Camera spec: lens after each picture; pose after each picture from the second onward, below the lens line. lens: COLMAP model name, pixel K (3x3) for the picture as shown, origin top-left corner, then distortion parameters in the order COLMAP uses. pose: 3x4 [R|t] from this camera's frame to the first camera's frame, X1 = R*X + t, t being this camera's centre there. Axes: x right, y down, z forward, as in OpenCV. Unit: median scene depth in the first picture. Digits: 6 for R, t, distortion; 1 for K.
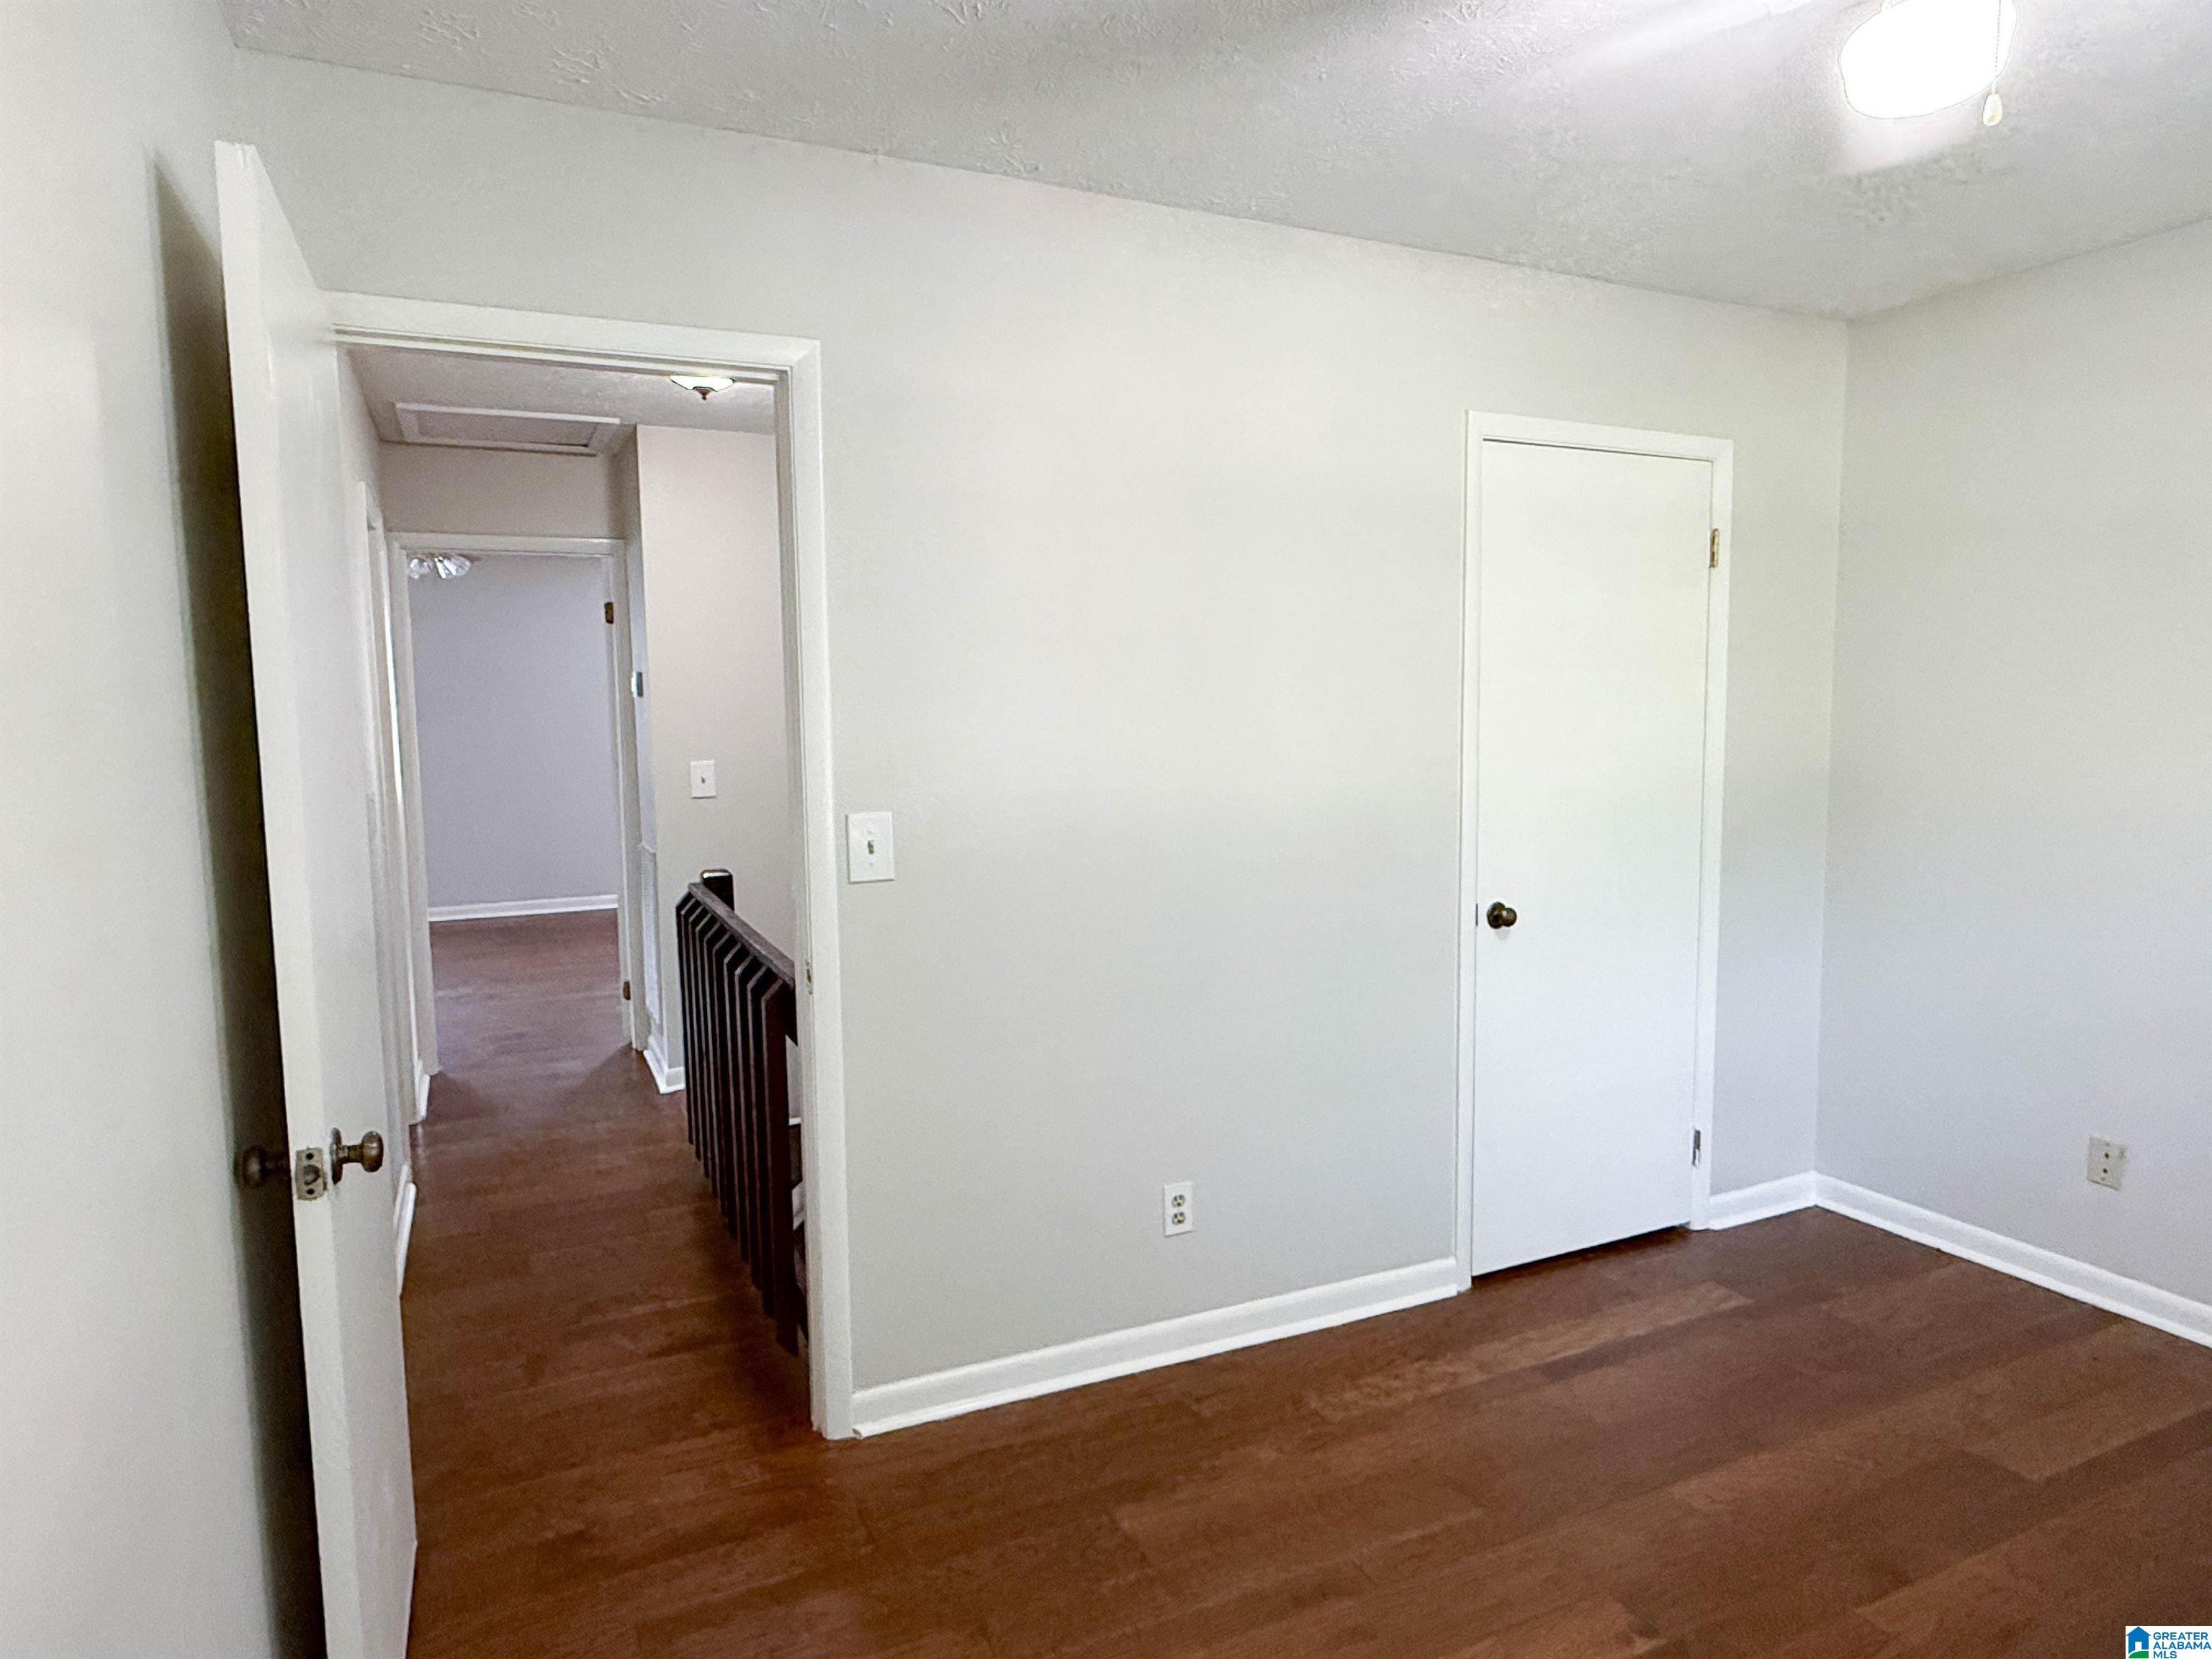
lens RADIAL K [[1293.1, 0, 1106.0], [0, 1293.1, 829.5], [0, 0, 1]] dist [0.000026, 0.000195]
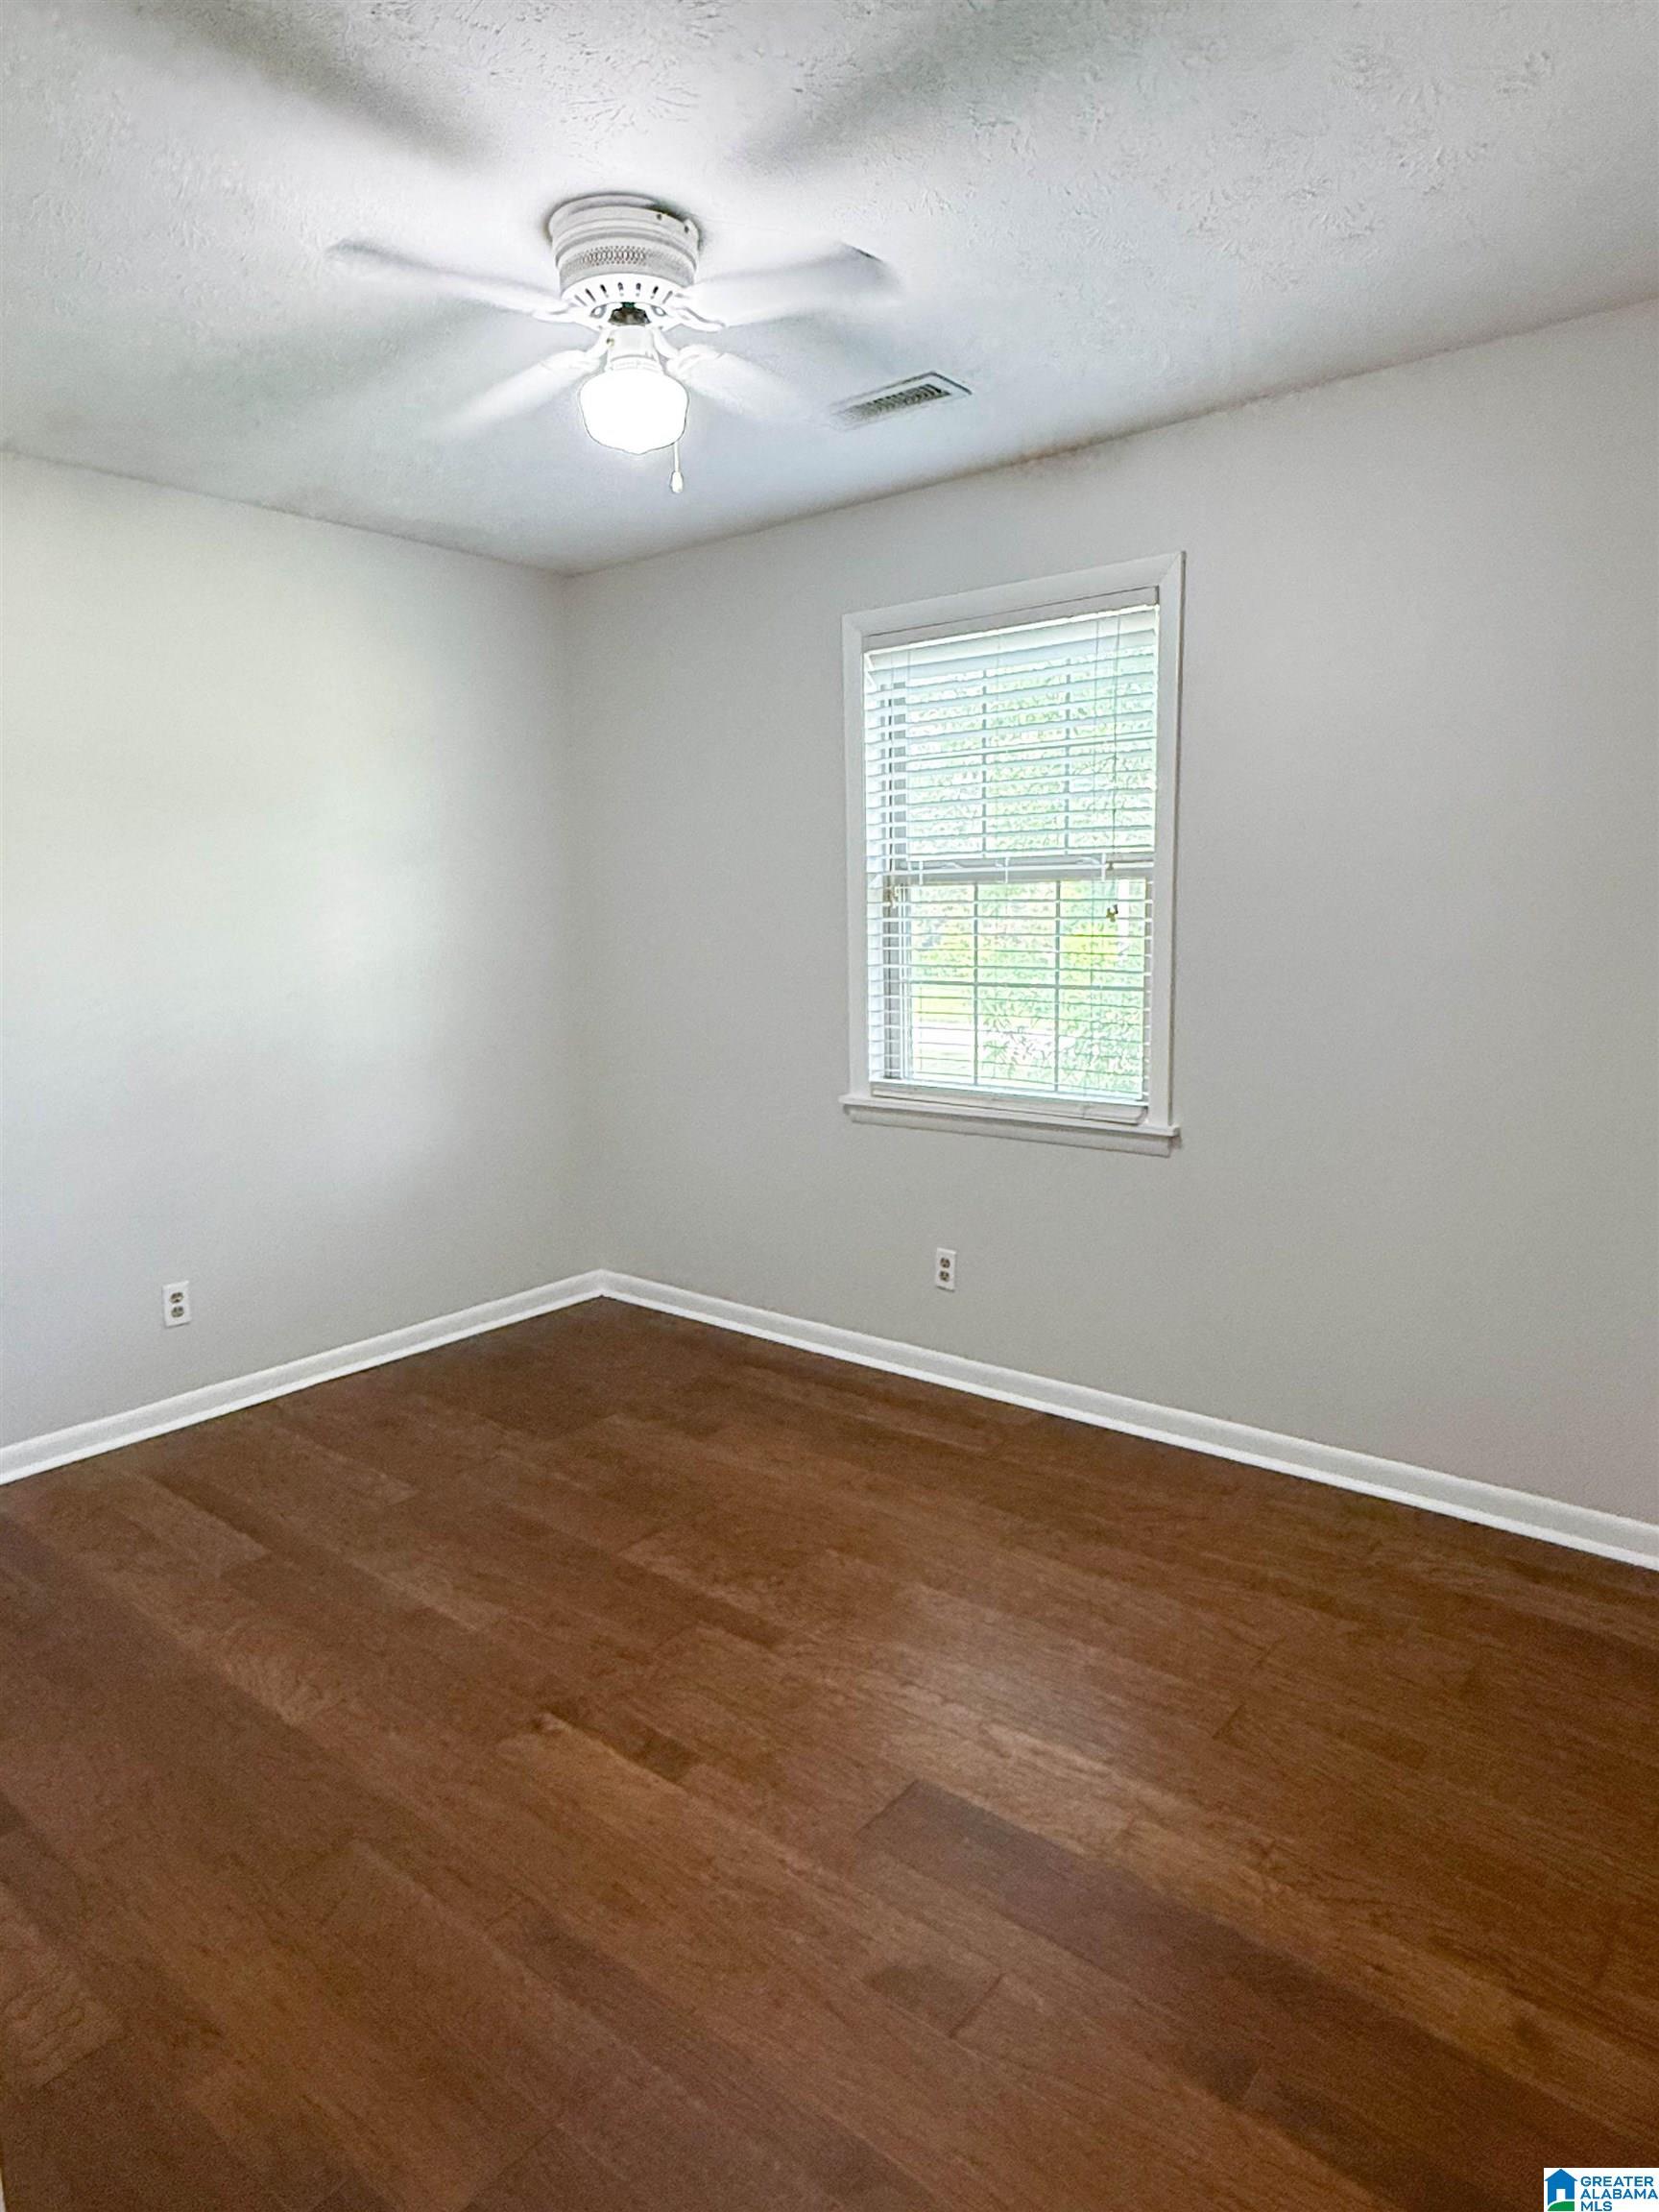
lens RADIAL K [[1380.1, 0, 829.5], [0, 1380.1, 1106.0], [0, 0, 1]] dist [-0.000028, -0.000152]
pose [[-0.421174, -0.122827, 0.898625, -0.550066], [0.111692, 0.976222, 0.185782, -0.059587], [-0.900076, 0.178615, -0.397440, 0.962030]]
